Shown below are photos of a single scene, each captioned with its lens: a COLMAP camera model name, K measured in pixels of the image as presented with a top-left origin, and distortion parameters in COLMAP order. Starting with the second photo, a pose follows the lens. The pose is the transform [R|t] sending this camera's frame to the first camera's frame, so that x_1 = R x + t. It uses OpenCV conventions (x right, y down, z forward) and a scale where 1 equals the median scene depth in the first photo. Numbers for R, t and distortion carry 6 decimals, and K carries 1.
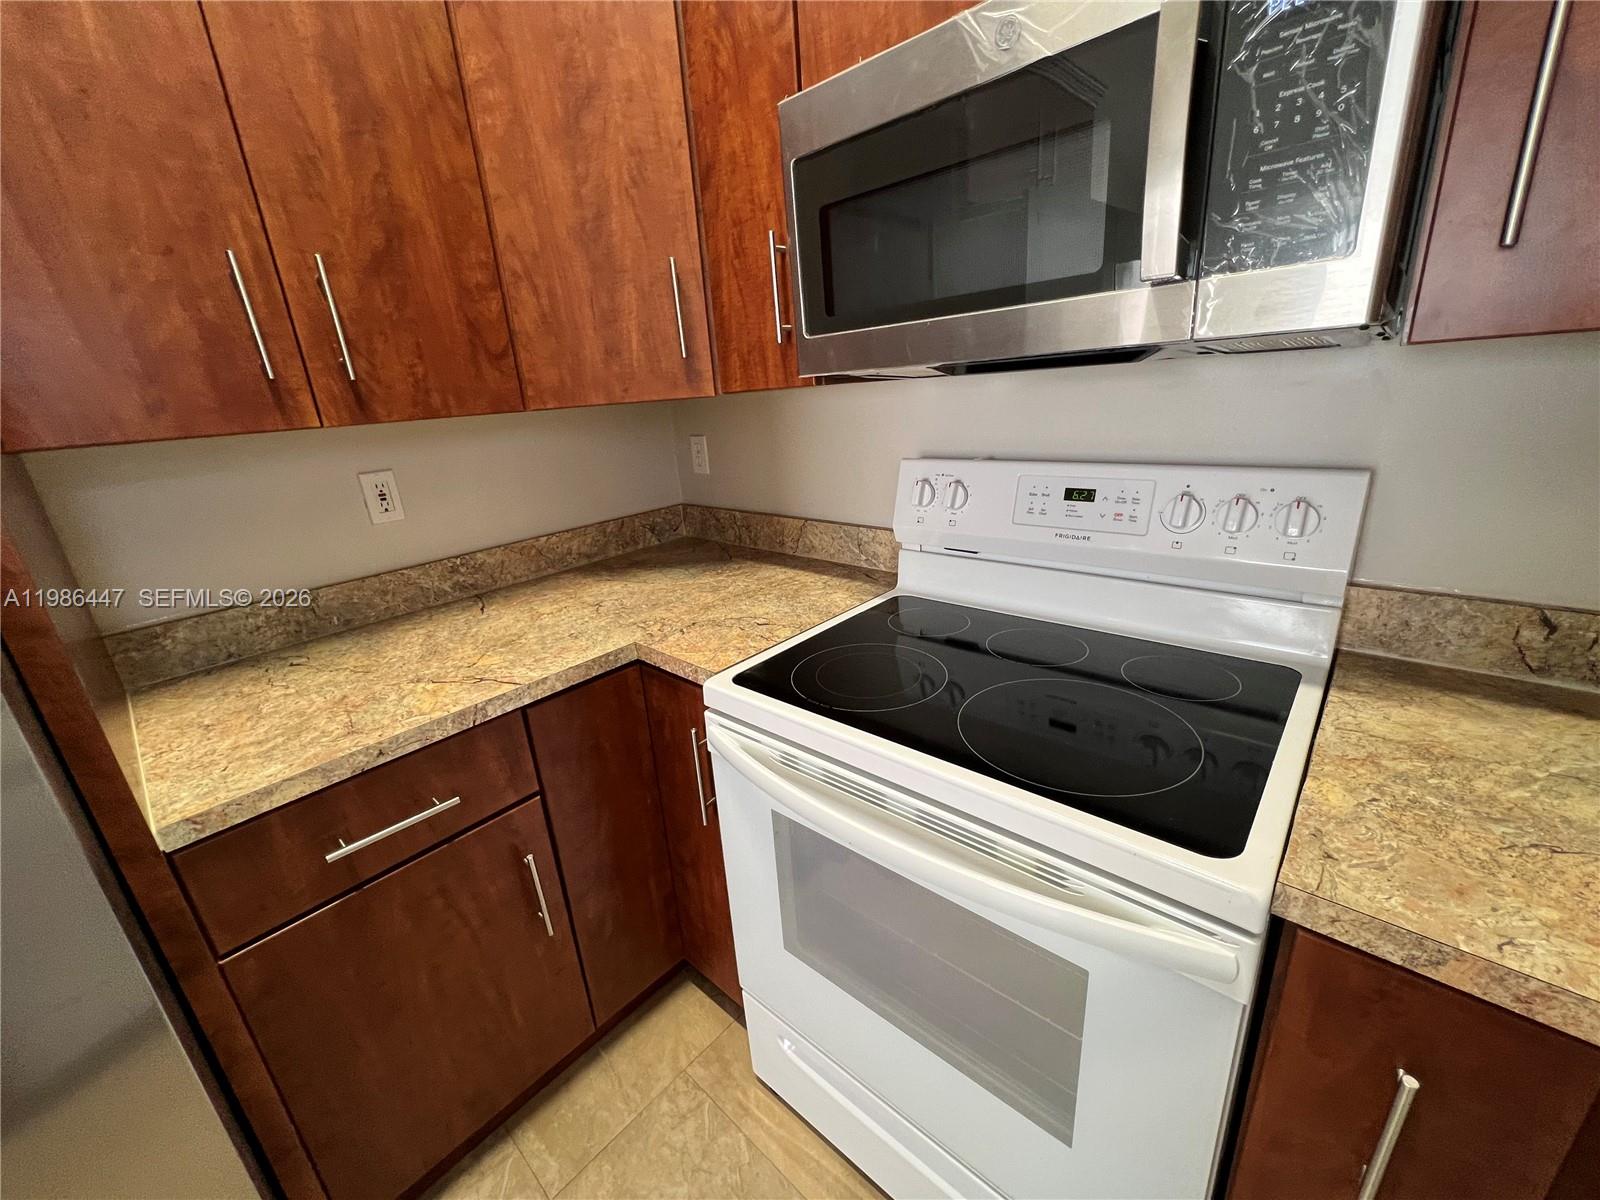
lens RADIAL K [[641.2, 0, 802.1], [0, 641.2, 595.7], [0, 0, 1]] dist [-0.003552, 0.000807]
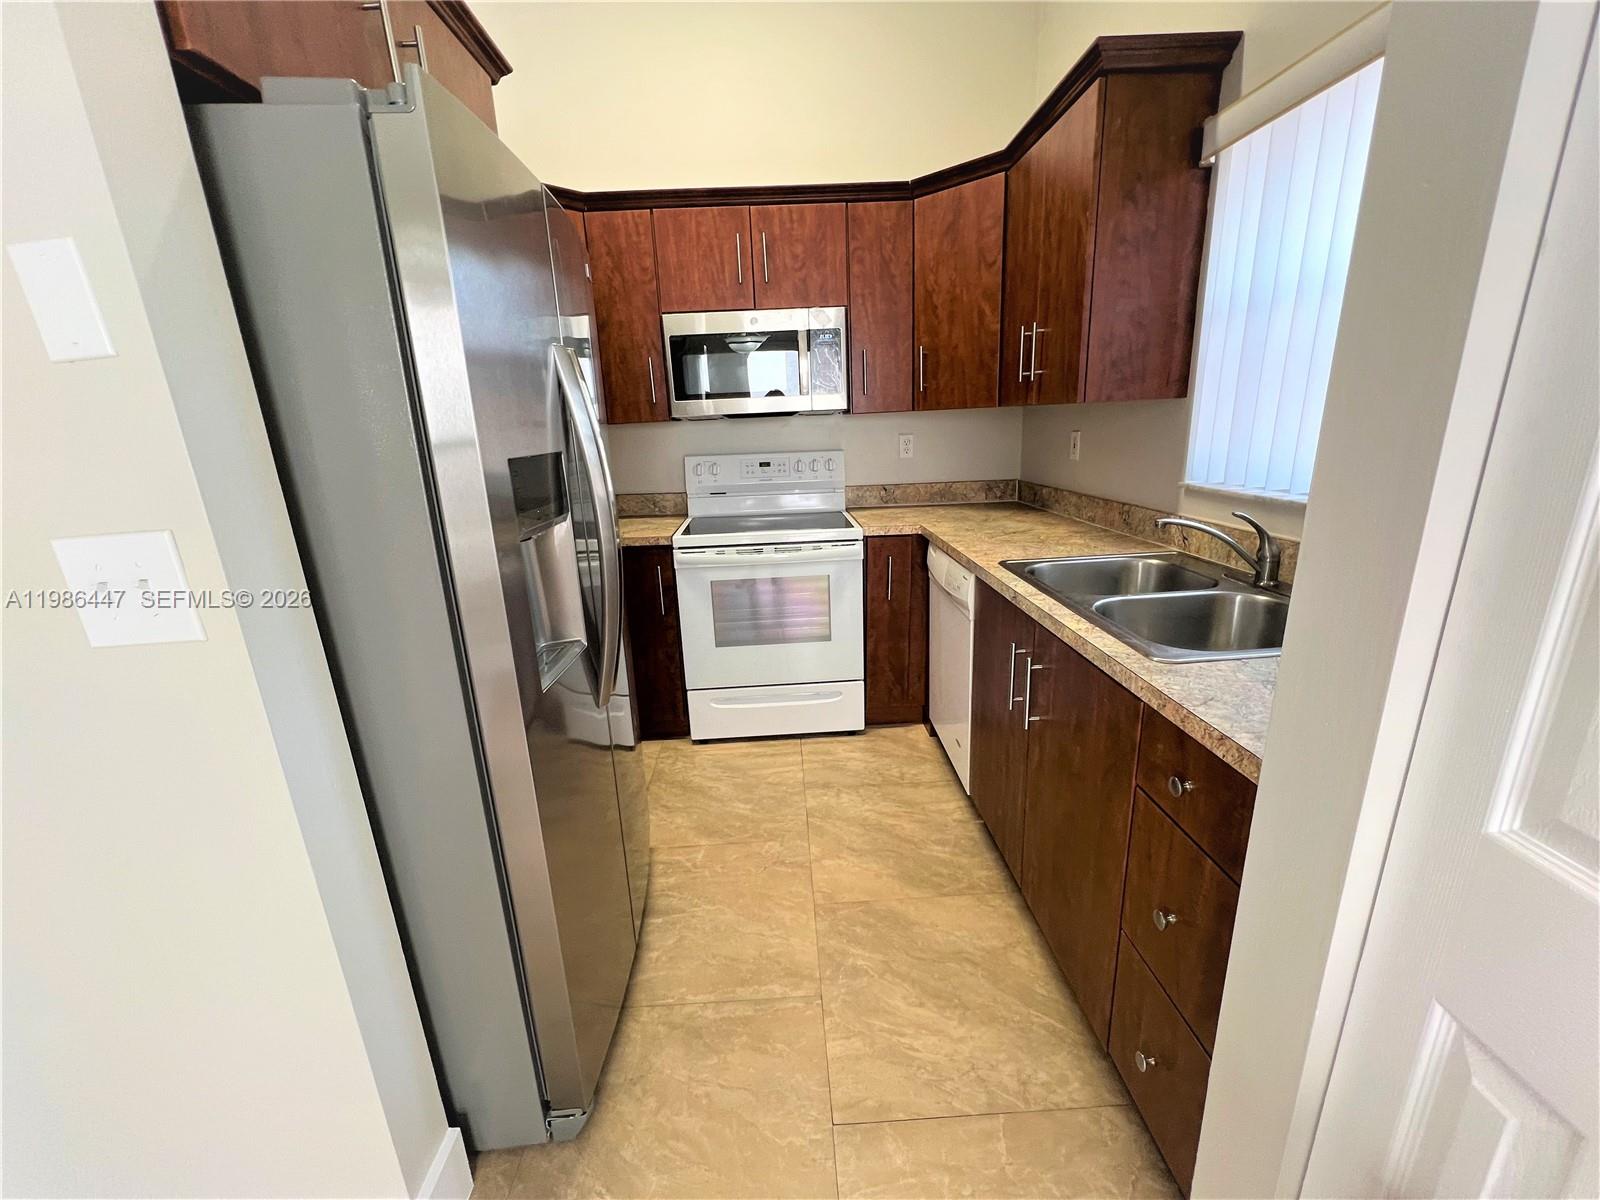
lens RADIAL K [[641.2, 0, 799.1], [0, 641.2, 599.3], [0, 0, 1]] dist [-0.003552, 0.000807]
pose [[0.709200, -0.151088, 0.688627, -1.488732], [0.210559, 0.977578, -0.002365, 0.459219], [-0.672829, 0.146674, 0.725112, -1.025780]]
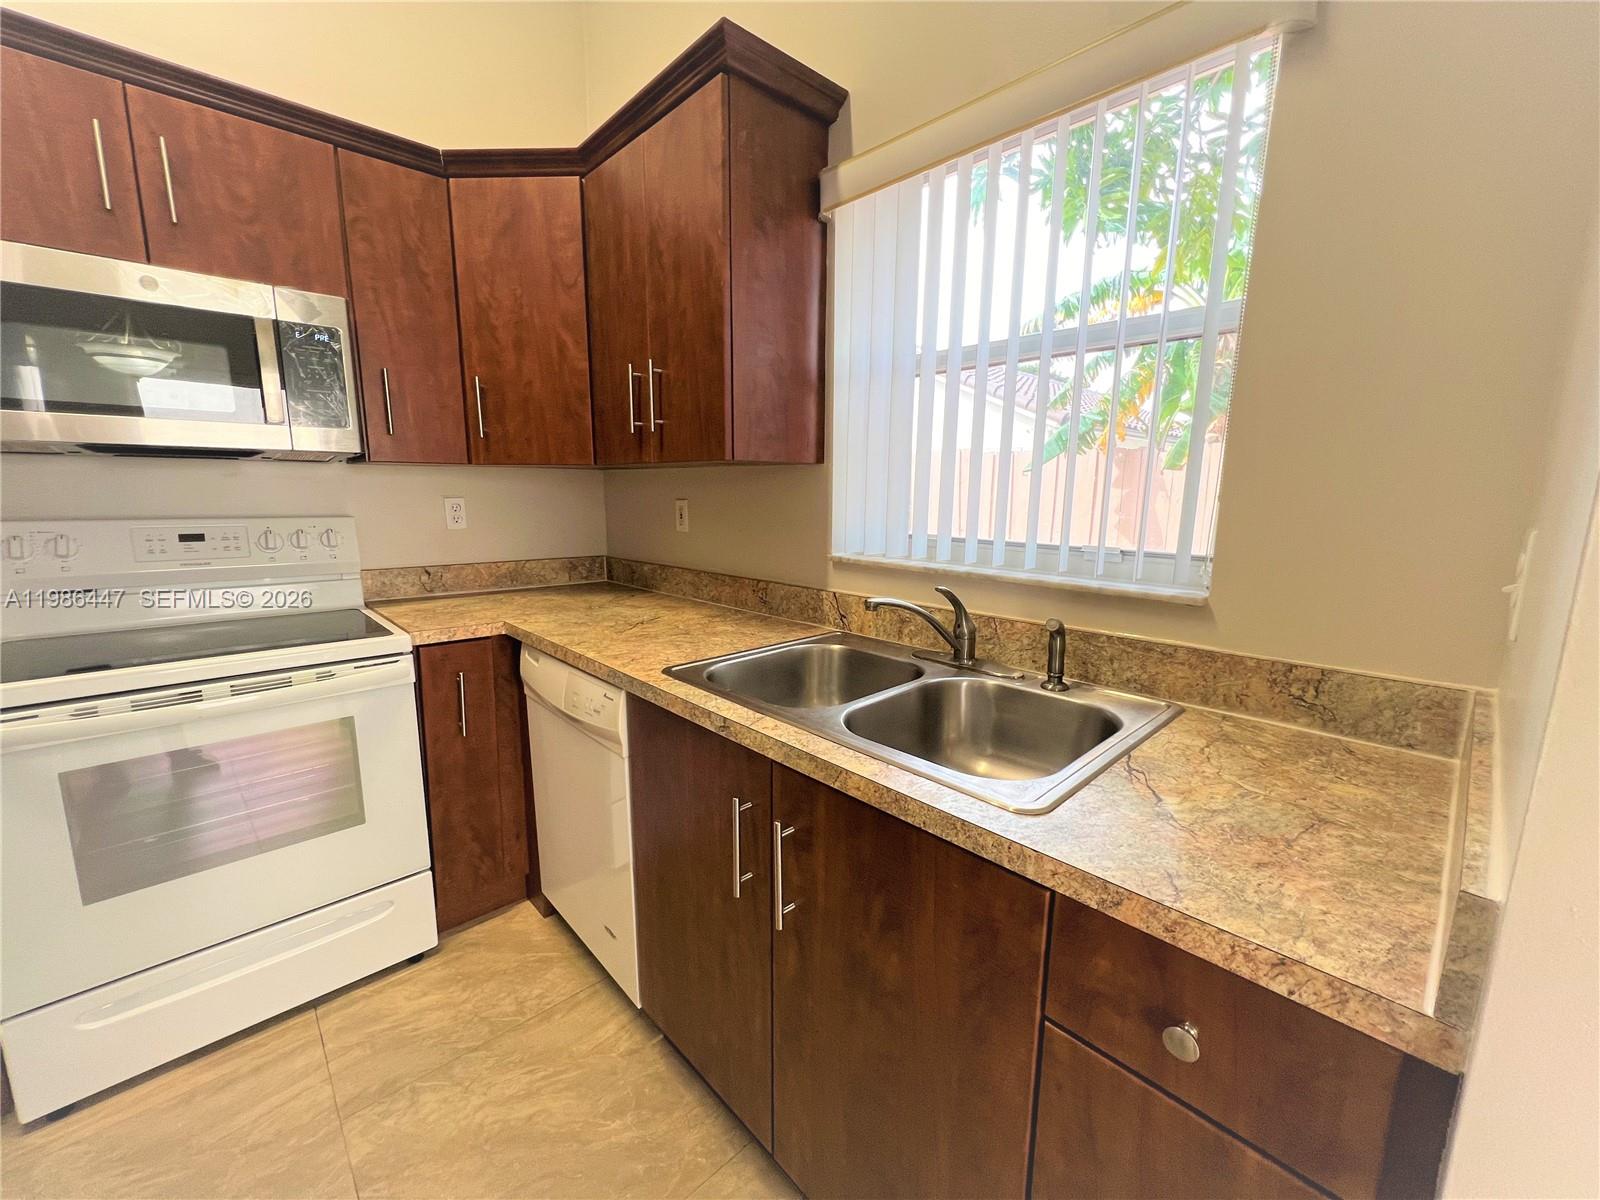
lens RADIAL K [[641.2, 0, 797.5], [0, 641.2, 598.7], [0, 0, 1]] dist [-0.003552, 0.000807]
pose [[0.075791, -0.096981, 0.992396, -1.070724], [0.295994, 0.952586, 0.070485, 0.327329], [-0.952178, 0.288401, 0.100904, -0.546466]]
